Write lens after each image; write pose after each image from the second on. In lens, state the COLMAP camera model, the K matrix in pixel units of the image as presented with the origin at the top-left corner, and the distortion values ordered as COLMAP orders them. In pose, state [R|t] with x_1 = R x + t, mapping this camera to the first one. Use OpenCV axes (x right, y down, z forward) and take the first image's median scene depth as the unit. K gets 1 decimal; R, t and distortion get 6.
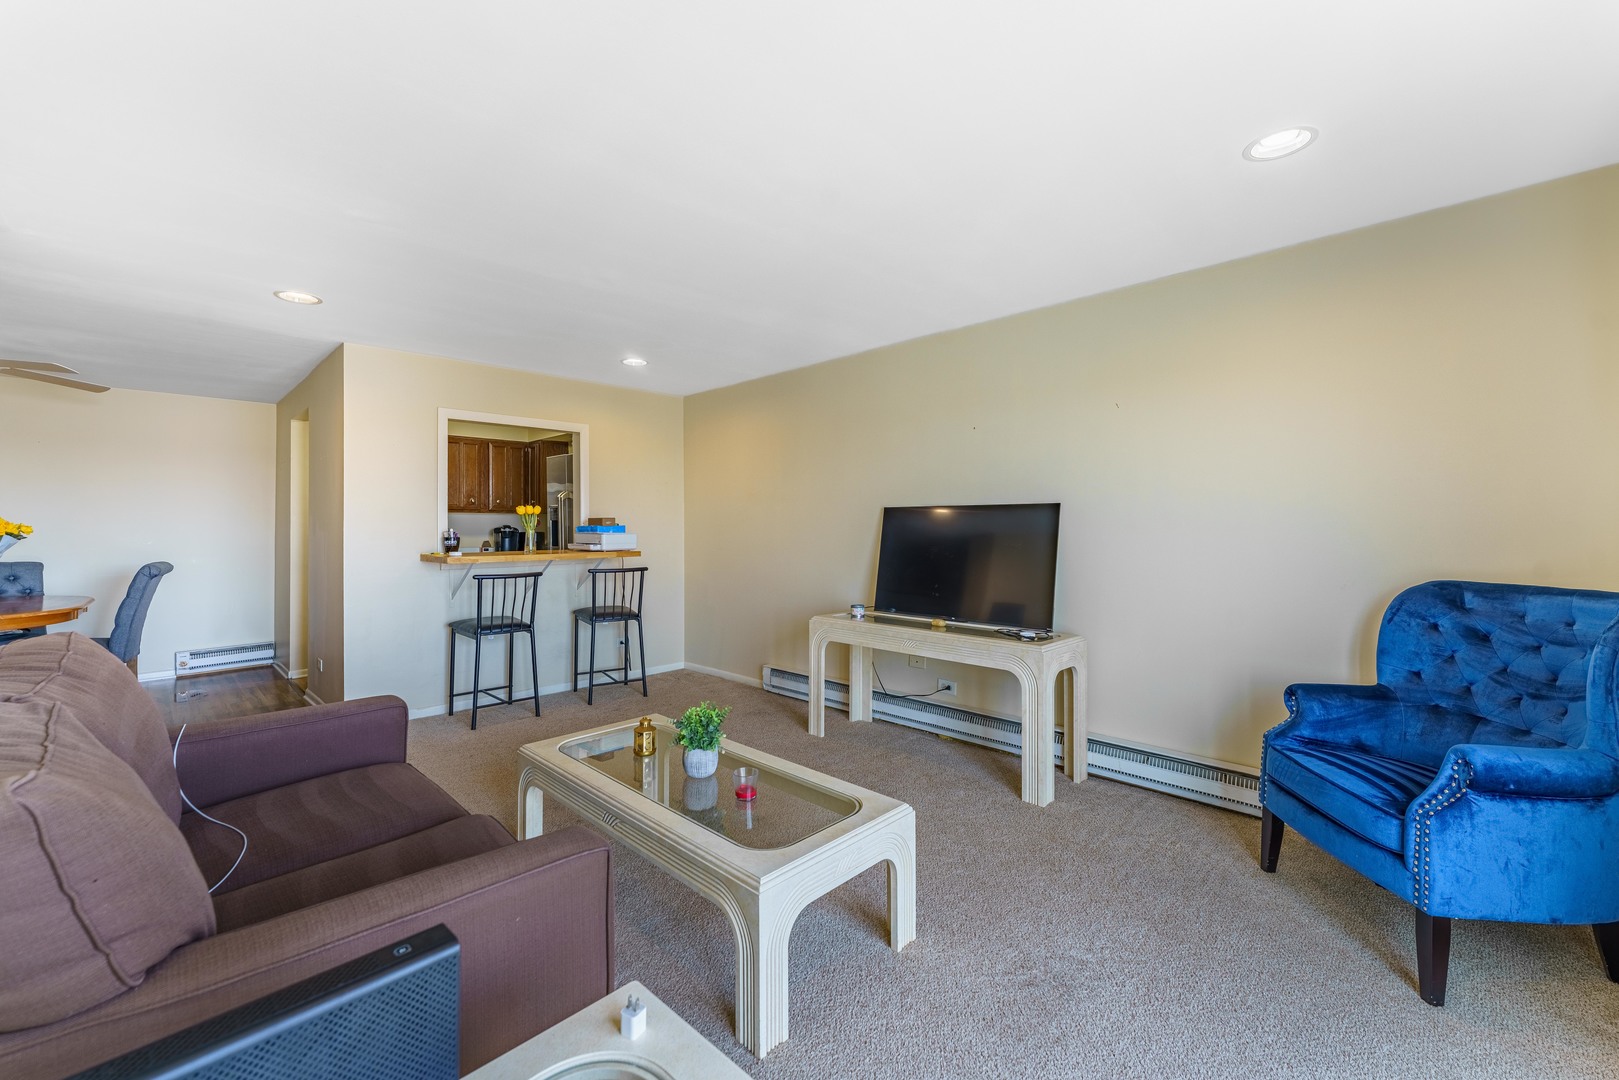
lens RADIAL K [[656.8, 0, 803.1], [0, 656.8, 530.4], [0, 0, 1]] dist [0.000380, -0.000033]
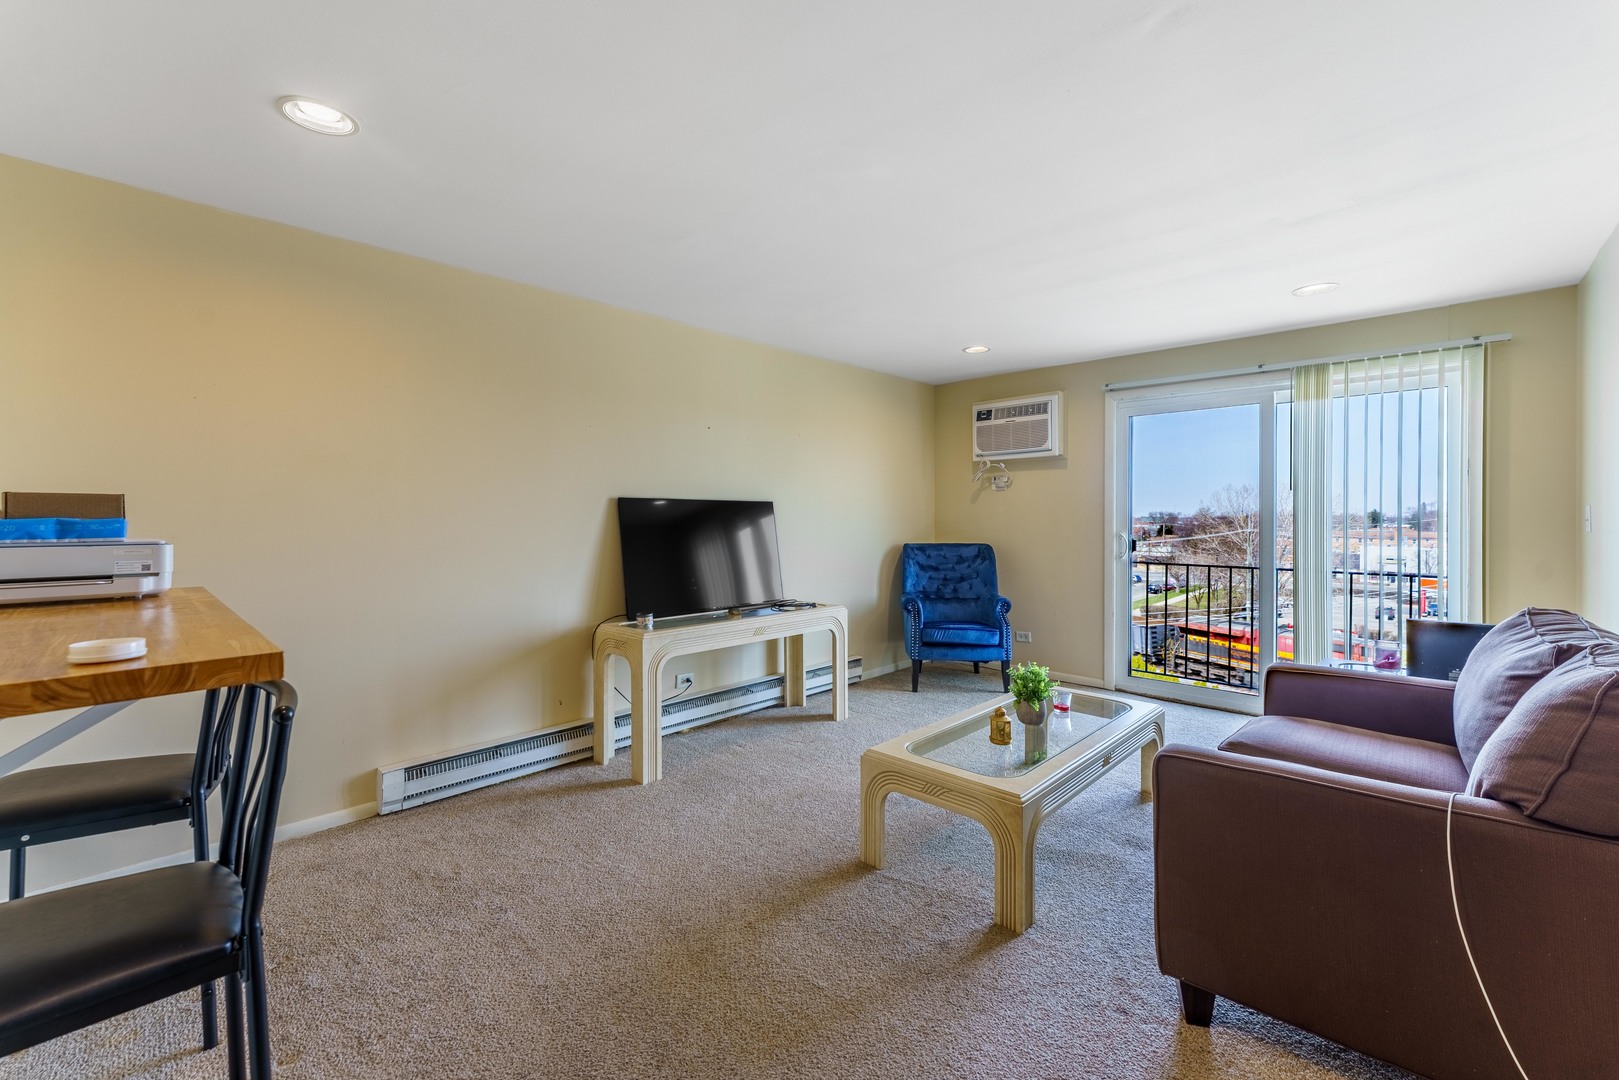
lens RADIAL K [[656.8, 0, 809.8], [0, 656.8, 539.9], [0, 0, 1]] dist [0.000380, -0.000033]
pose [[-0.011077, -0.017960, 0.999777, -0.778799], [0.020024, 0.999634, 0.018179, 0.013316], [-0.999738, 0.020221, -0.010714, 0.830683]]
